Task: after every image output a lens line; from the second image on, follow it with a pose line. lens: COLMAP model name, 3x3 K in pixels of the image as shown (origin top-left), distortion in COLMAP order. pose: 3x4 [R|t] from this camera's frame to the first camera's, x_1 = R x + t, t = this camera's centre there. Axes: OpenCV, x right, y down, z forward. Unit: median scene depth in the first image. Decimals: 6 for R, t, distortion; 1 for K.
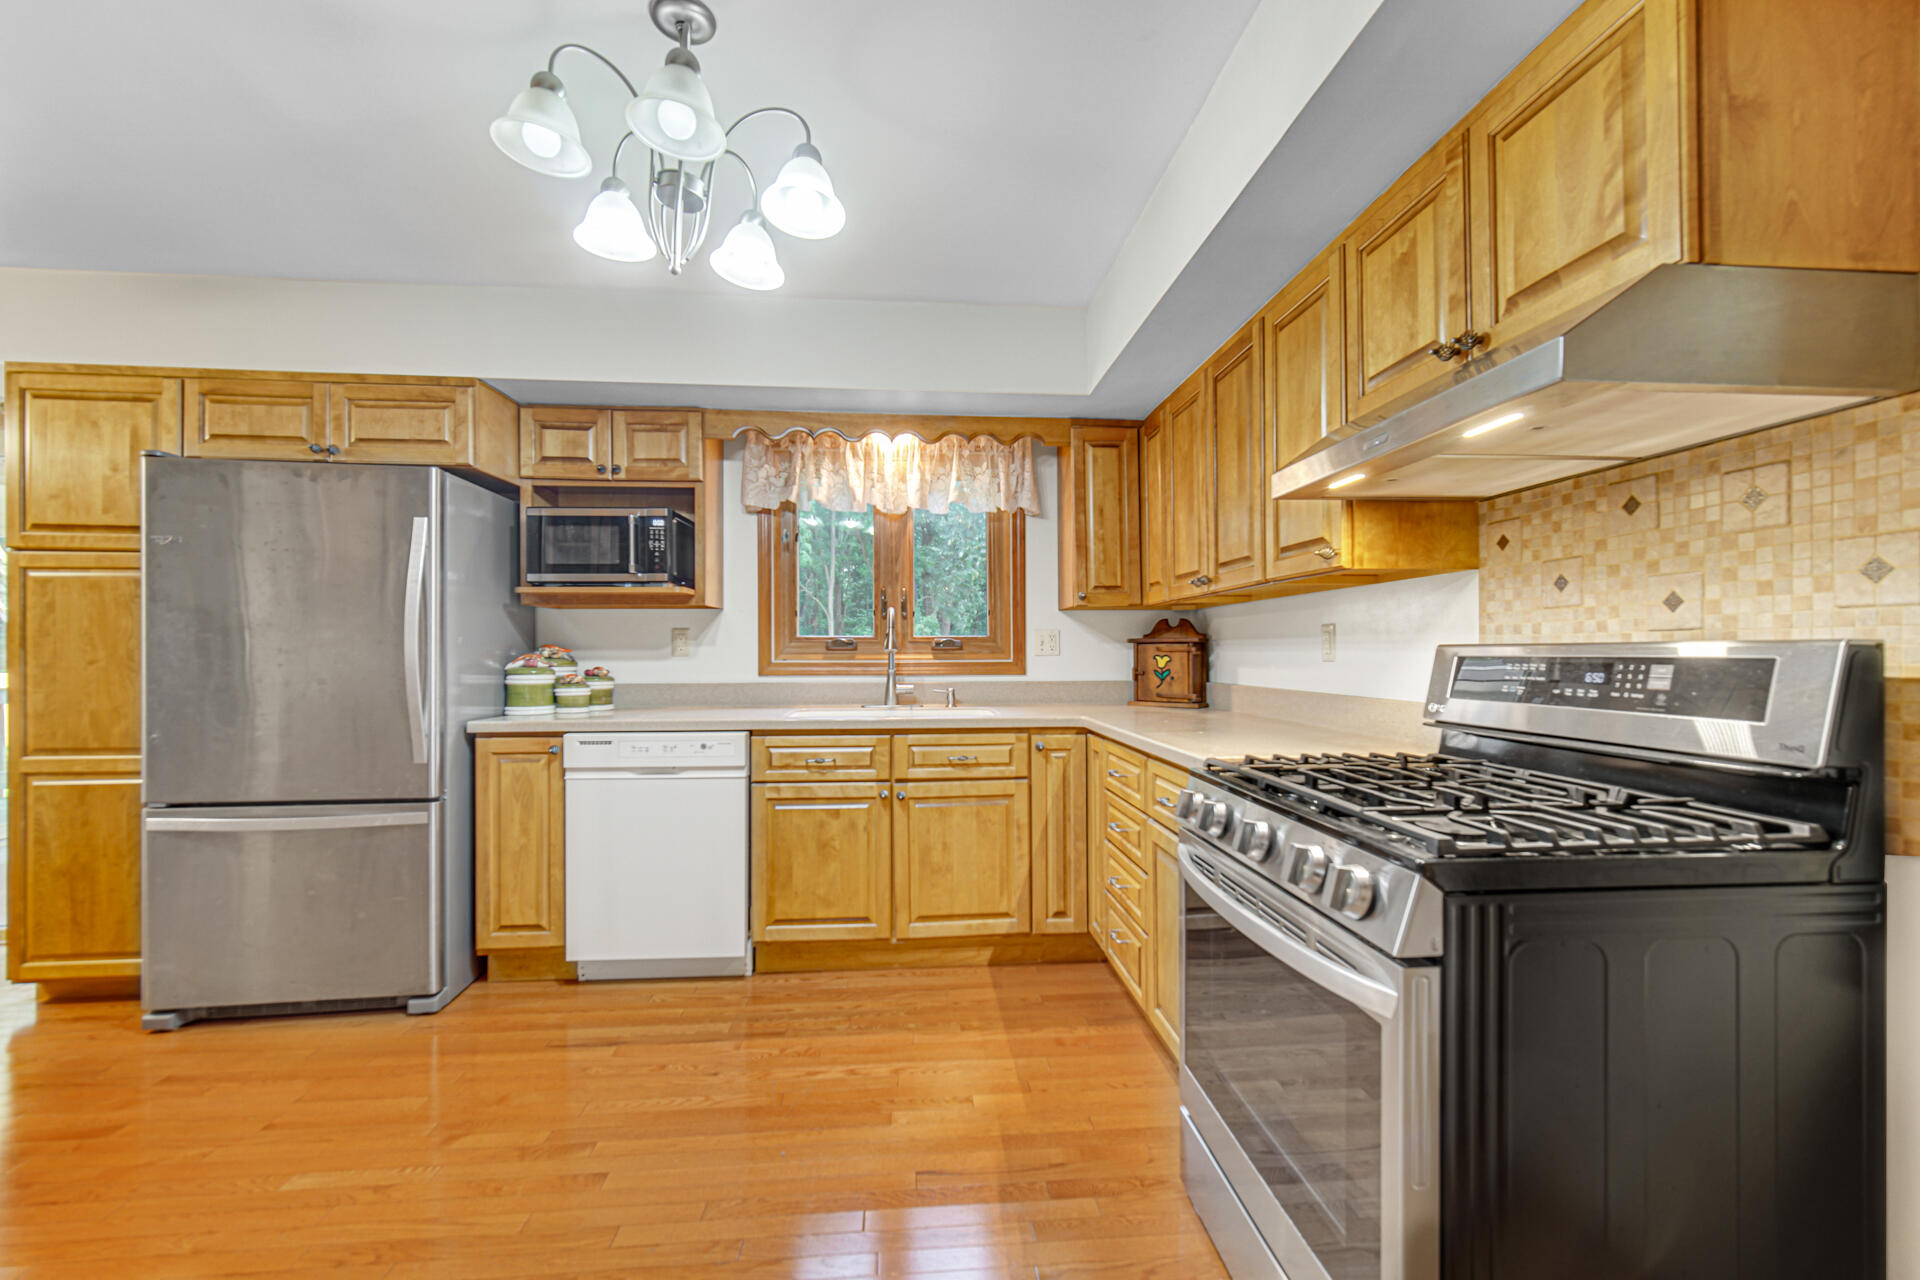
lens RADIAL K [[786.3, 0, 953.1], [0, 786.3, 650.0], [0, 0, 1]] dist [0.006738, -0.000724]
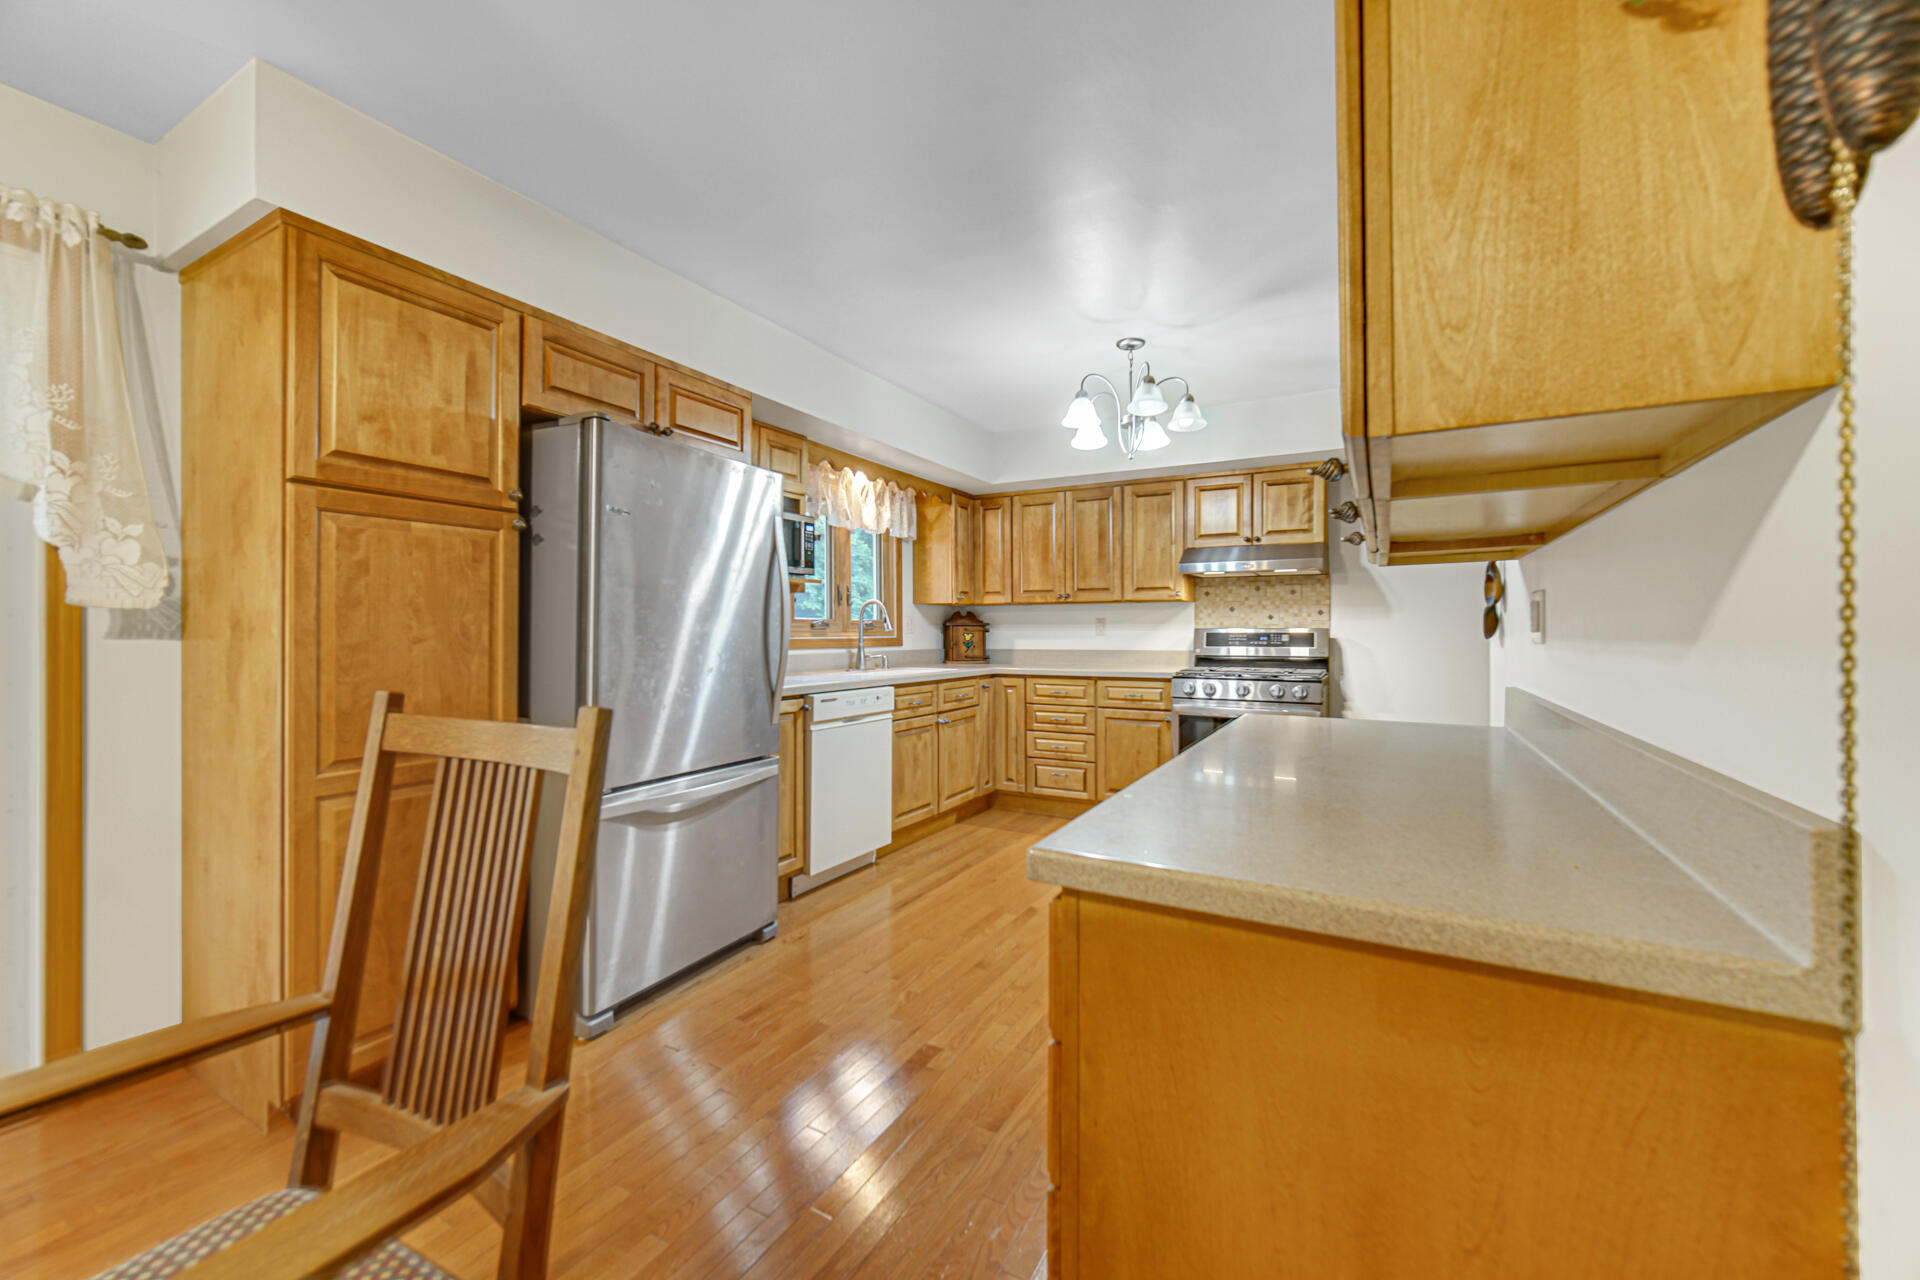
lens RADIAL K [[760.1, 0, 963.1], [0, 760.1, 630.1], [0, 0, 1]] dist [-0.007826, 0.002485]
pose [[0.547508, 0.003271, 0.836794, -1.359217], [-0.002939, 0.999994, -0.001986, 0.004428], [-0.836796, -0.001371, 0.547514, 0.135993]]
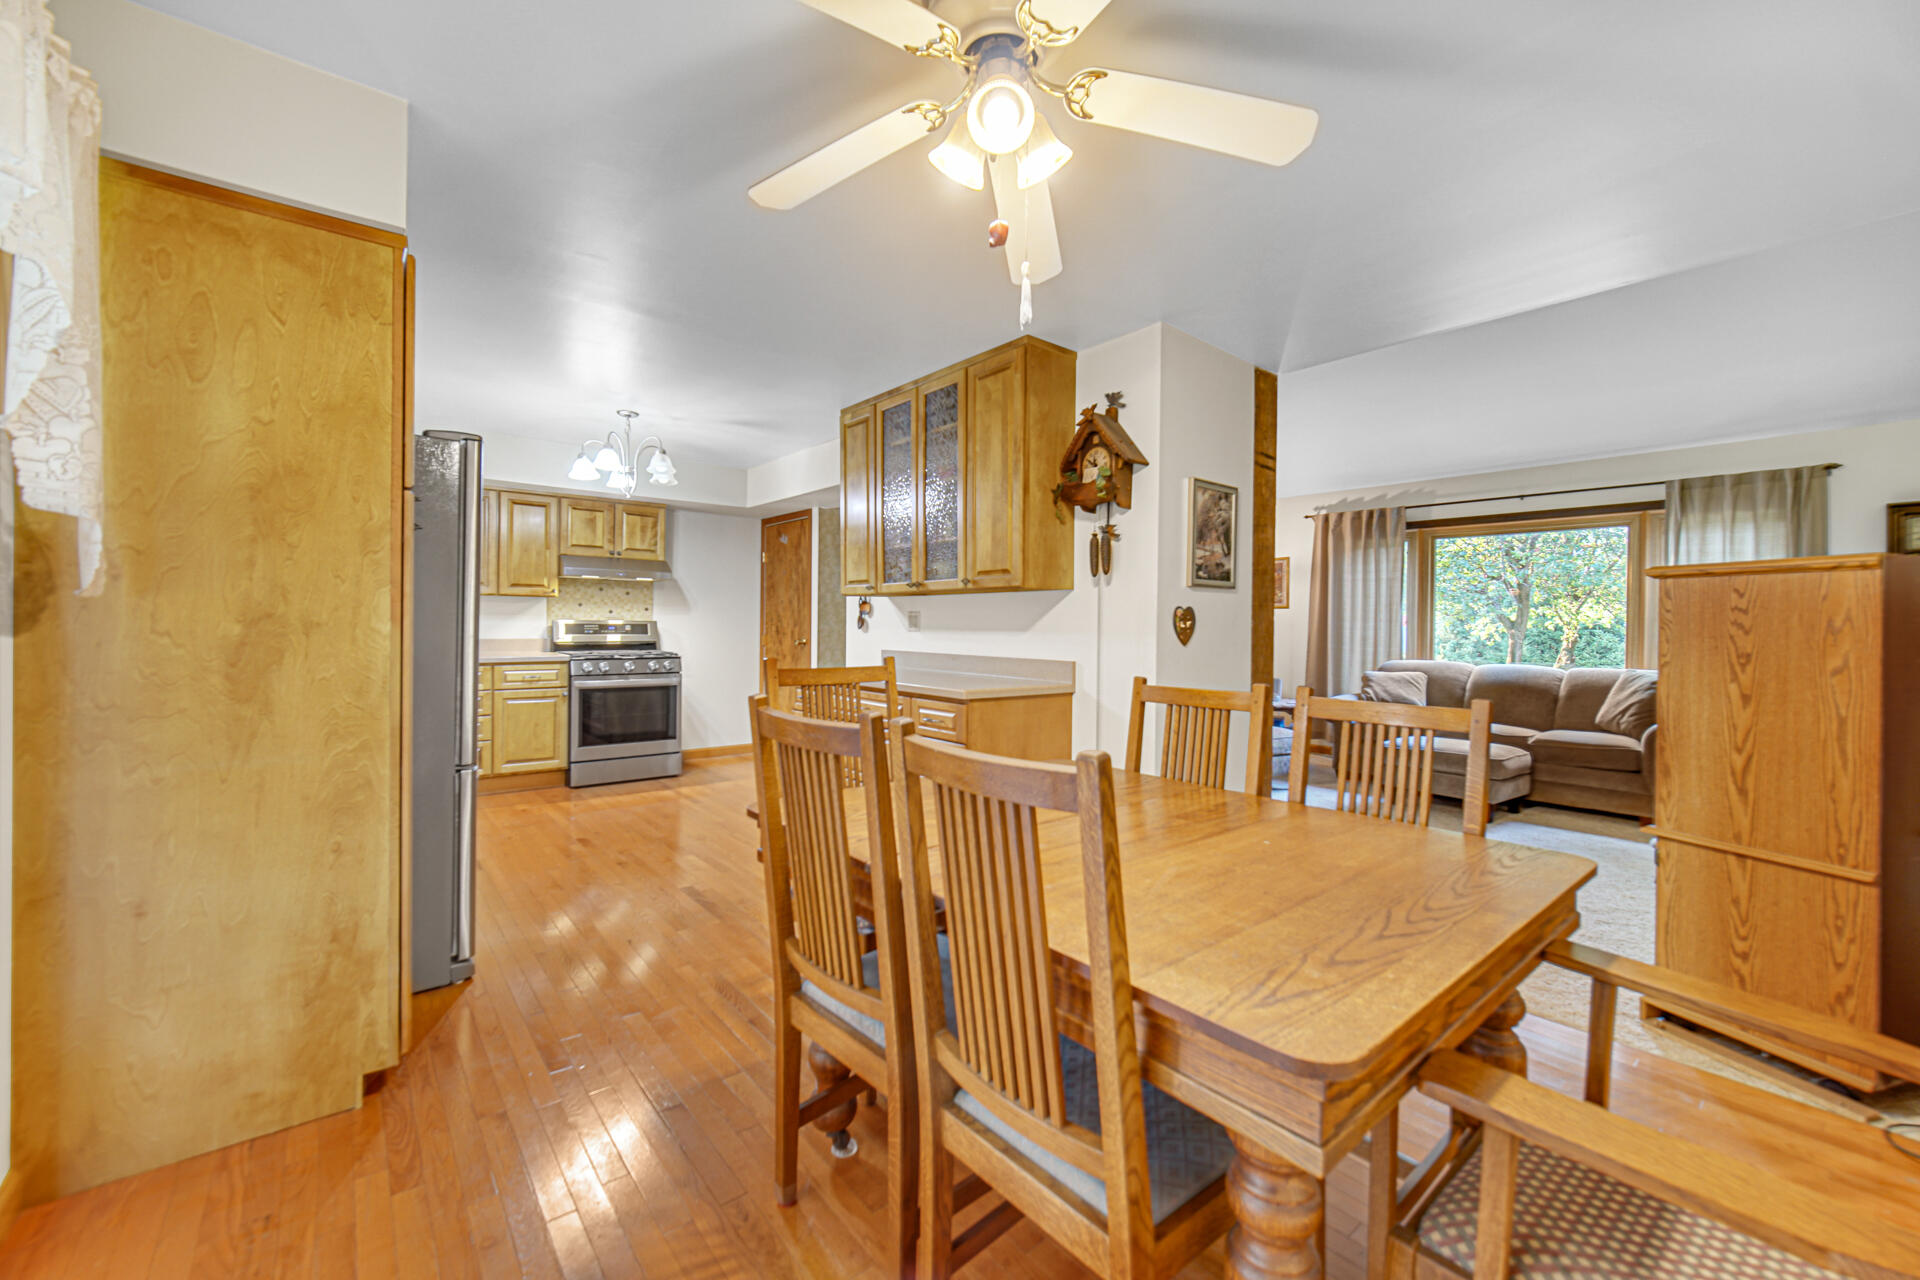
lens RADIAL K [[760.1, 0, 969.9], [0, 760.1, 625.2], [0, 0, 1]] dist [-0.007826, 0.002485]
pose [[-0.577856, -0.006419, 0.816114, -1.989317], [-0.010496, 0.999945, 0.000433, -0.001925], [-0.816071, -0.008315, -0.577891, 0.920208]]
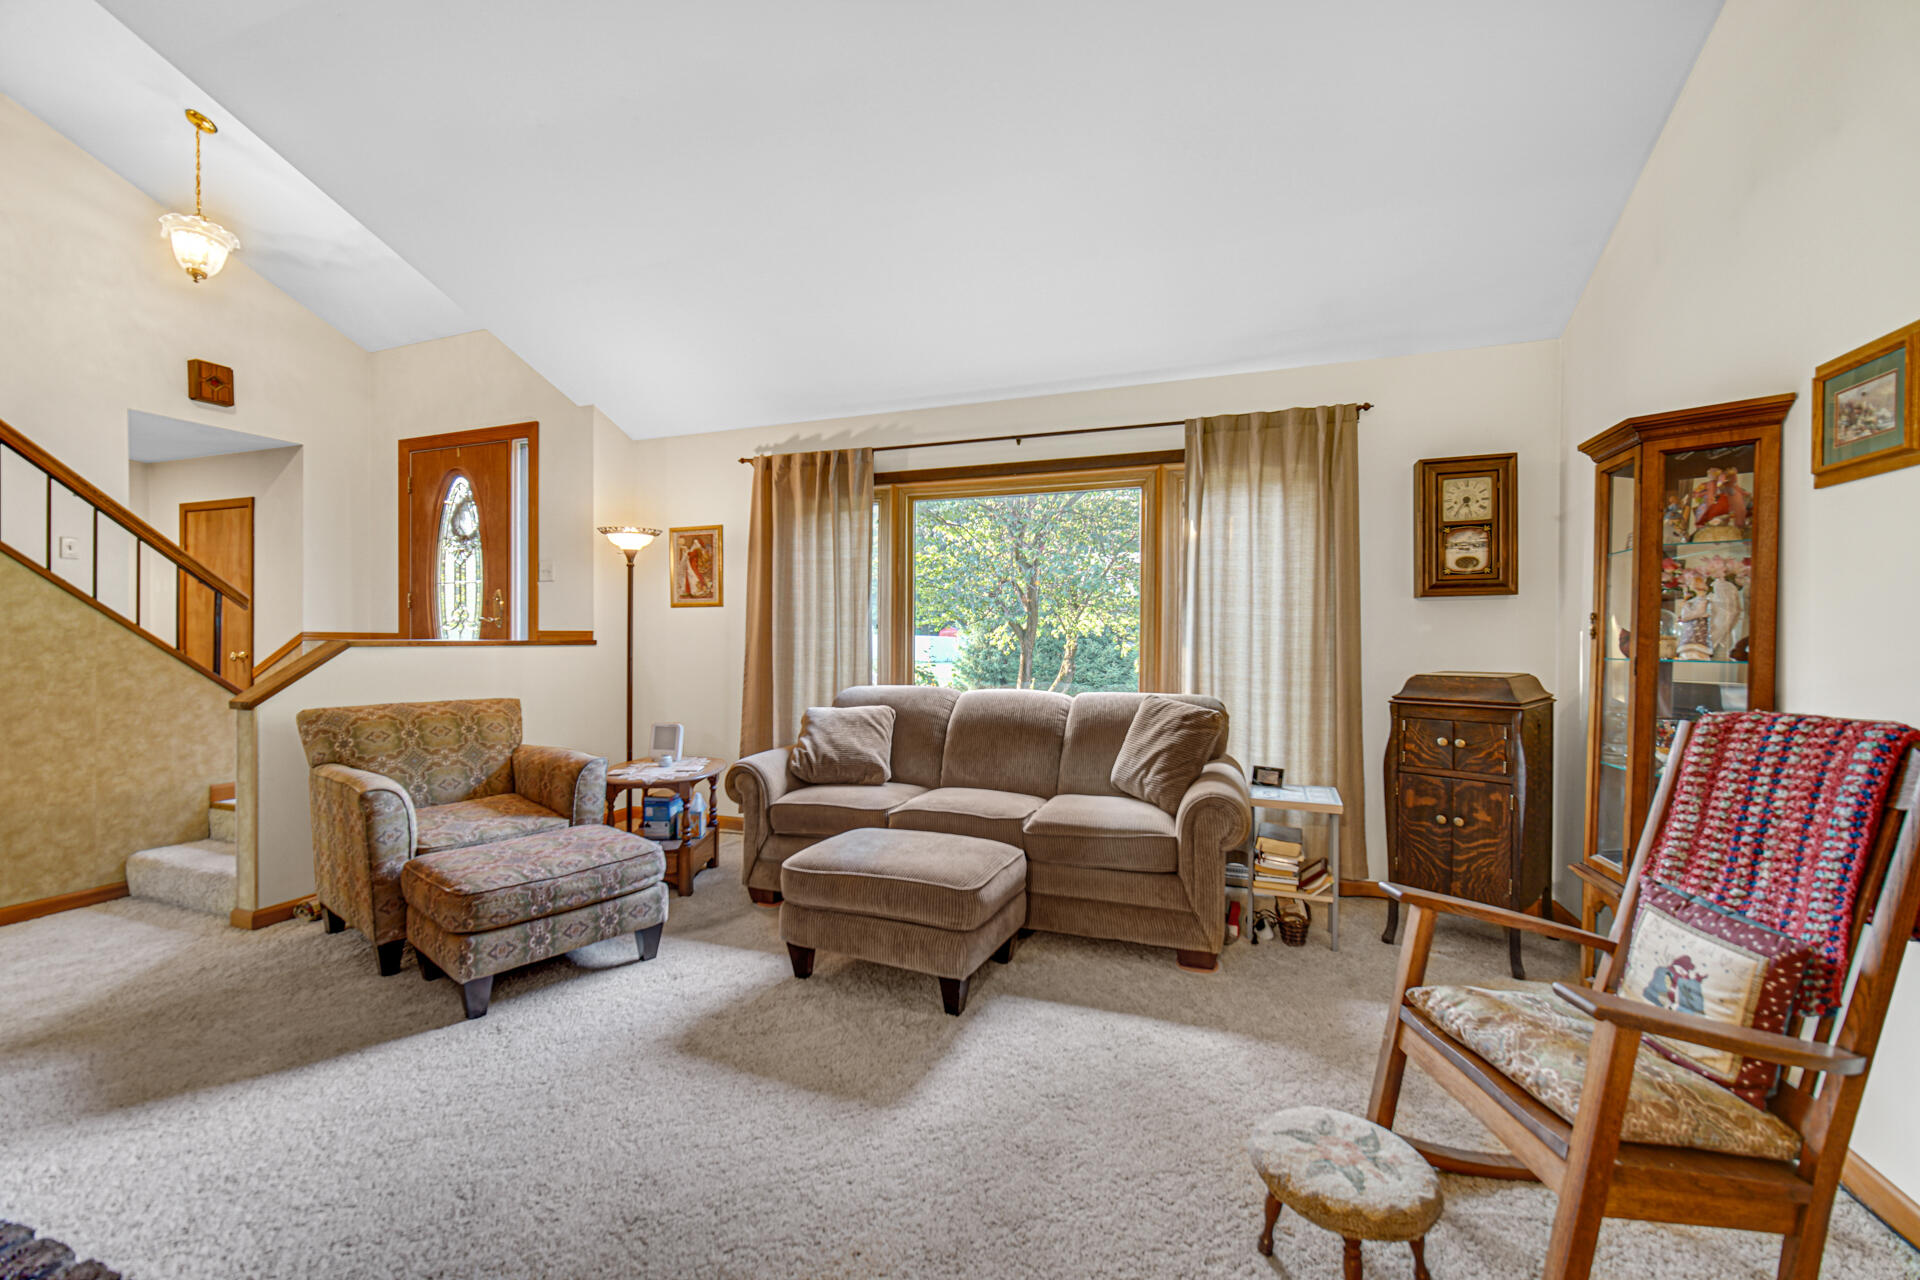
lens RADIAL K [[760.1, 0, 964.6], [0, 760.1, 646.6], [0, 0, 1]] dist [-0.007826, 0.002485]
pose [[-0.912862, -0.004772, 0.408240, -1.631106], [-0.001600, 0.999966, 0.008110, 0.003442], [-0.408265, 0.006750, -0.912838, -0.249223]]
